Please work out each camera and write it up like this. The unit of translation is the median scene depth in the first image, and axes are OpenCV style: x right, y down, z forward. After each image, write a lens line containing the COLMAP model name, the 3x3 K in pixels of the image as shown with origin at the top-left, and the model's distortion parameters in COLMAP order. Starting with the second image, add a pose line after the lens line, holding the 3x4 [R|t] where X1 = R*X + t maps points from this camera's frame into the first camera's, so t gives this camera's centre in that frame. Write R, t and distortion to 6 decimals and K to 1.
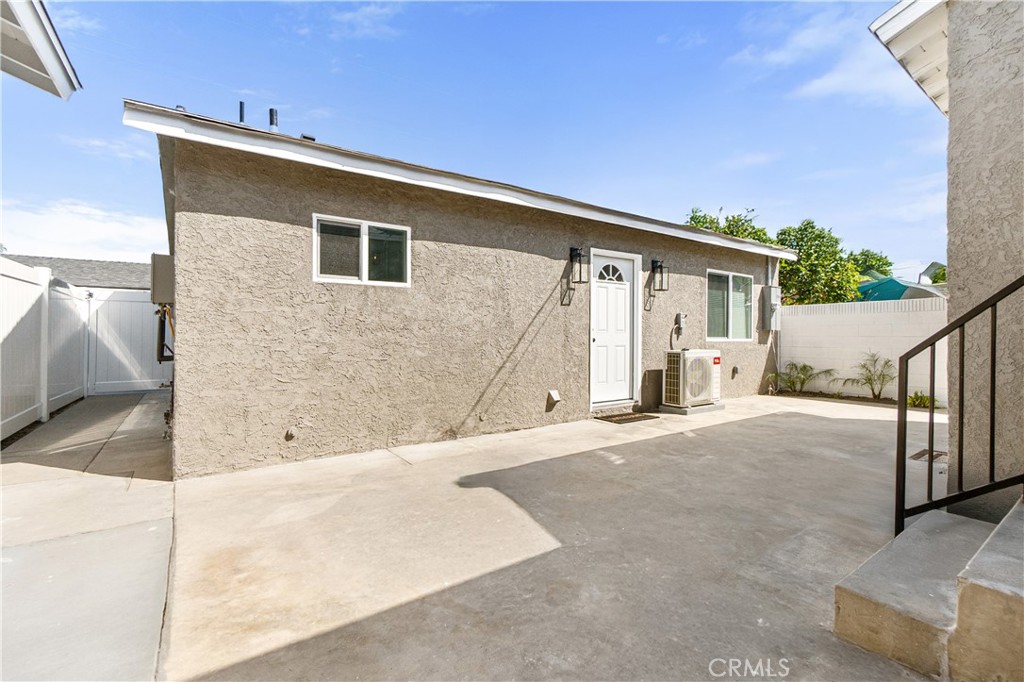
lens RADIAL K [[452.1, 0, 497.1], [0, 452.1, 338.2], [0, 0, 1]] dist [0.000111, 0.000052]
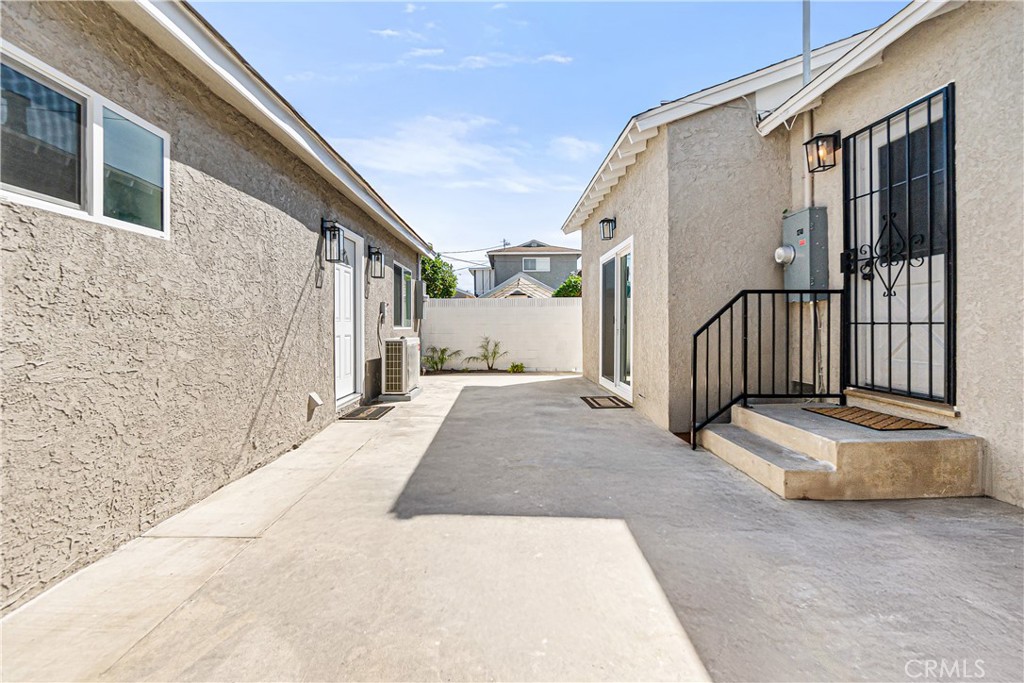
lens RADIAL K [[449.6, 0, 509.6], [0, 449.6, 330.8], [0, 0, 1]] dist [-0.003418, -0.000361]
pose [[0.557741, -0.016400, 0.829853, -0.414613], [0.010723, 0.999864, 0.012553, -0.001096], [-0.829946, 0.001897, 0.557841, 0.322108]]
